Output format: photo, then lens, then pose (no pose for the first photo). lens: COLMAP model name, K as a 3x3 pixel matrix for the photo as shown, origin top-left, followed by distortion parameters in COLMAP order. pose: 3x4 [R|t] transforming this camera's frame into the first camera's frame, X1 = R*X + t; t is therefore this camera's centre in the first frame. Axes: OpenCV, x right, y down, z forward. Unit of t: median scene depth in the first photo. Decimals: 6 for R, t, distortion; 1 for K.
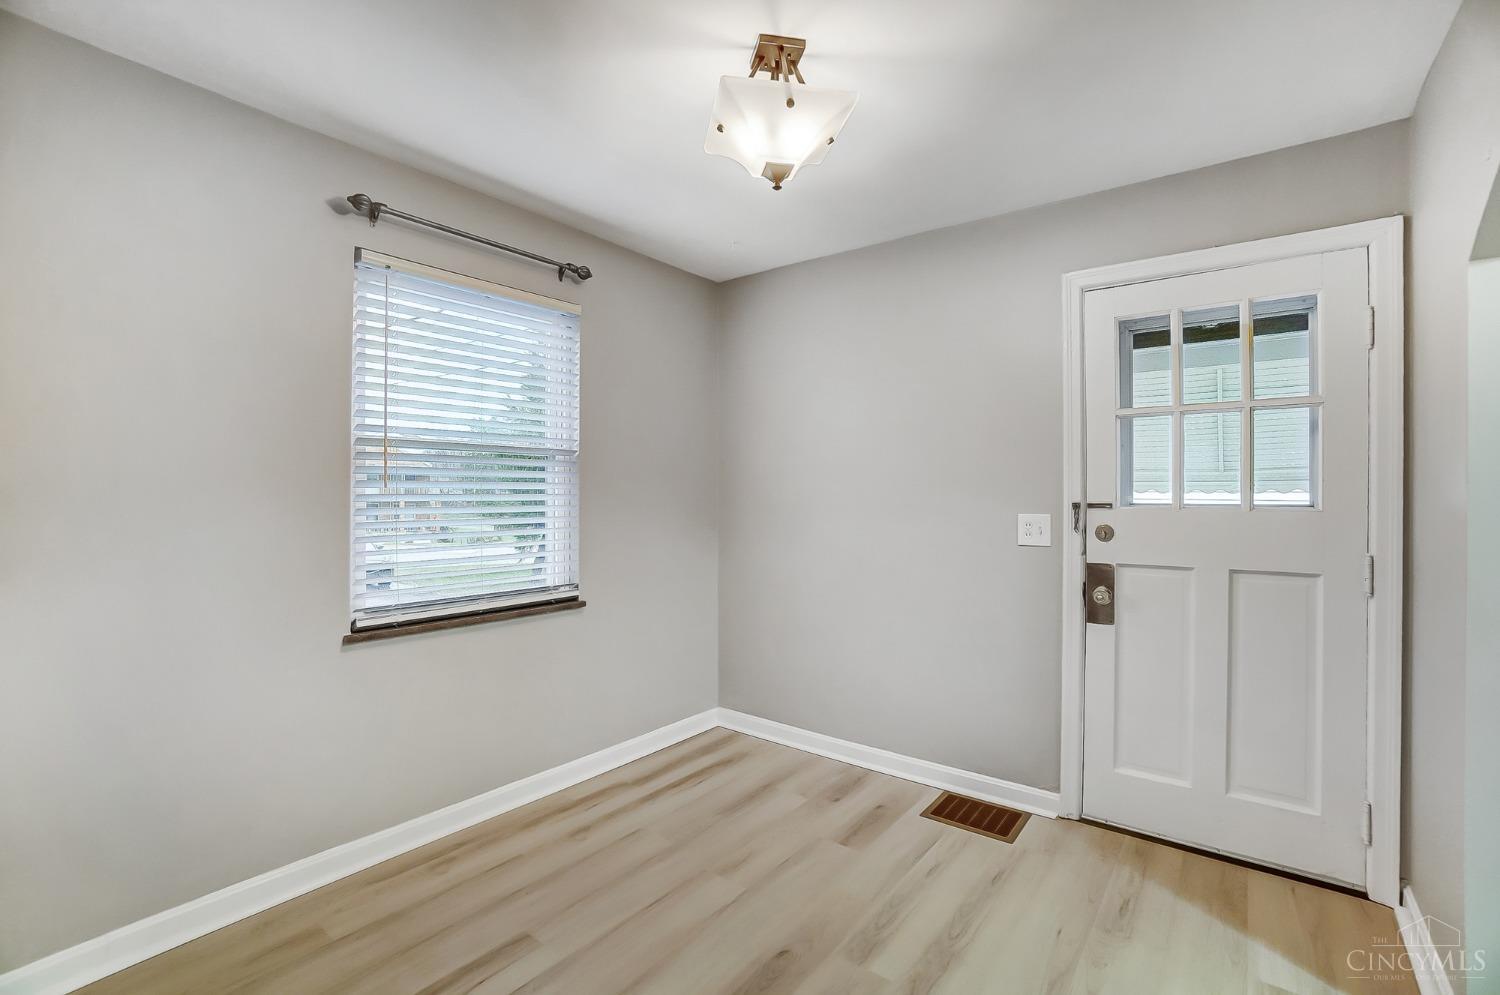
lens RADIAL K [[671.4, 0, 745.2], [0, 671.4, 485.7], [0, 0, 1]] dist [-0.058948, 0.021263]
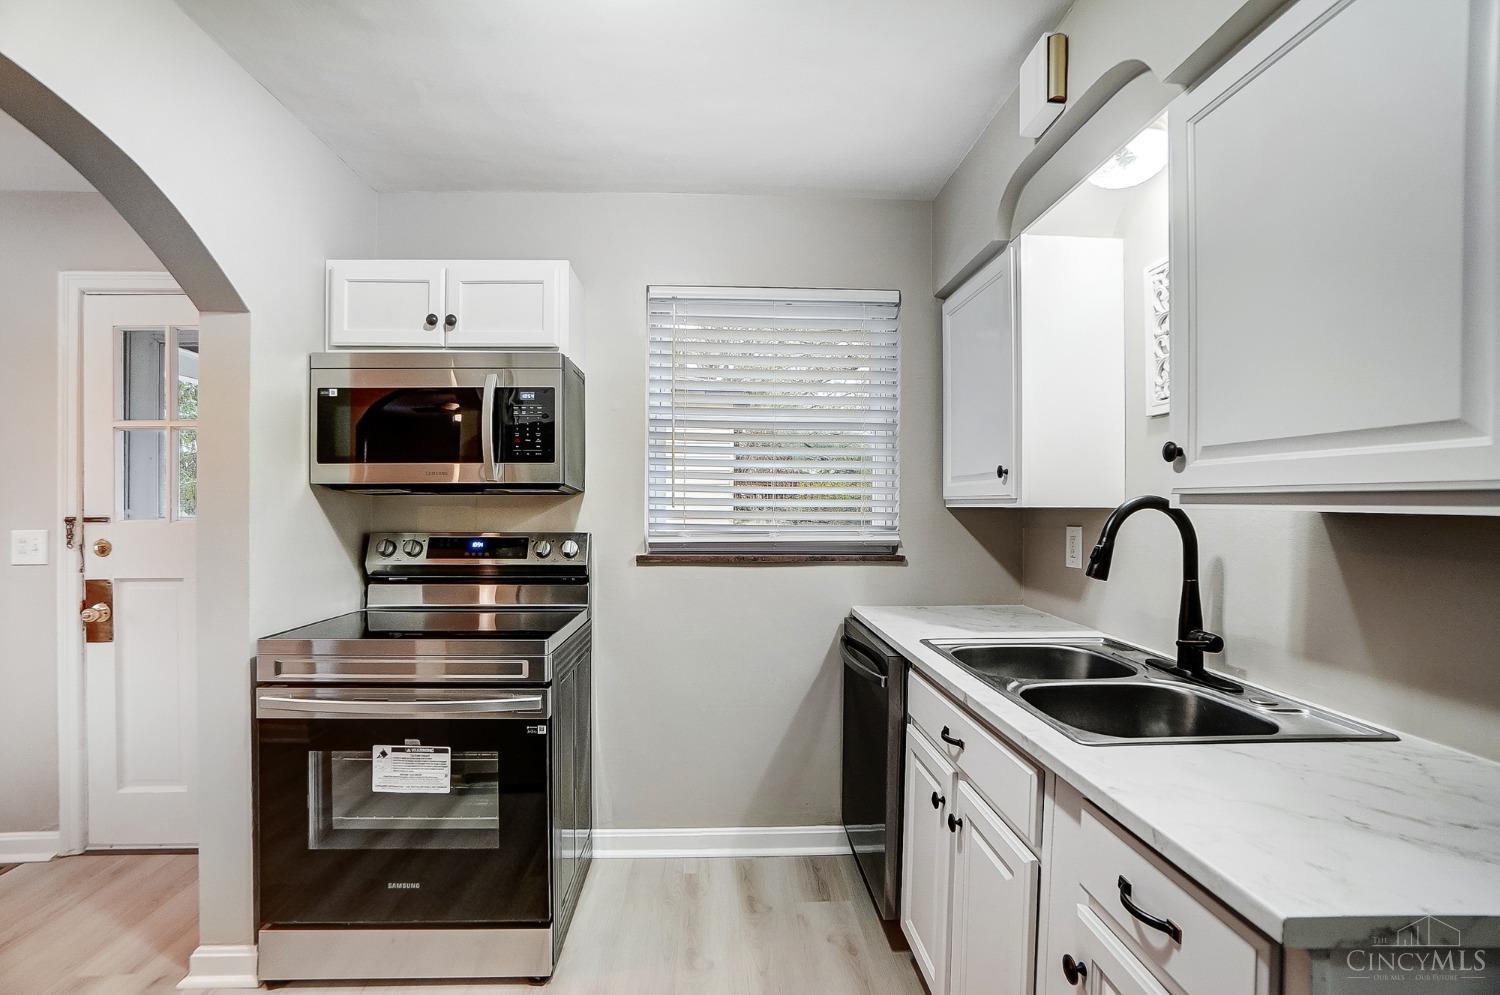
lens RADIAL K [[666.7, 0, 738.4], [0, 666.7, 504.3], [0, 0, 1]] dist [-0.054045, 0.020681]
pose [[0.766540, -0.001142, 0.642196, 0.642077], [-0.002096, 0.999989, 0.004281, 0.001523], [-0.642194, -0.004628, 0.766528, -0.316880]]
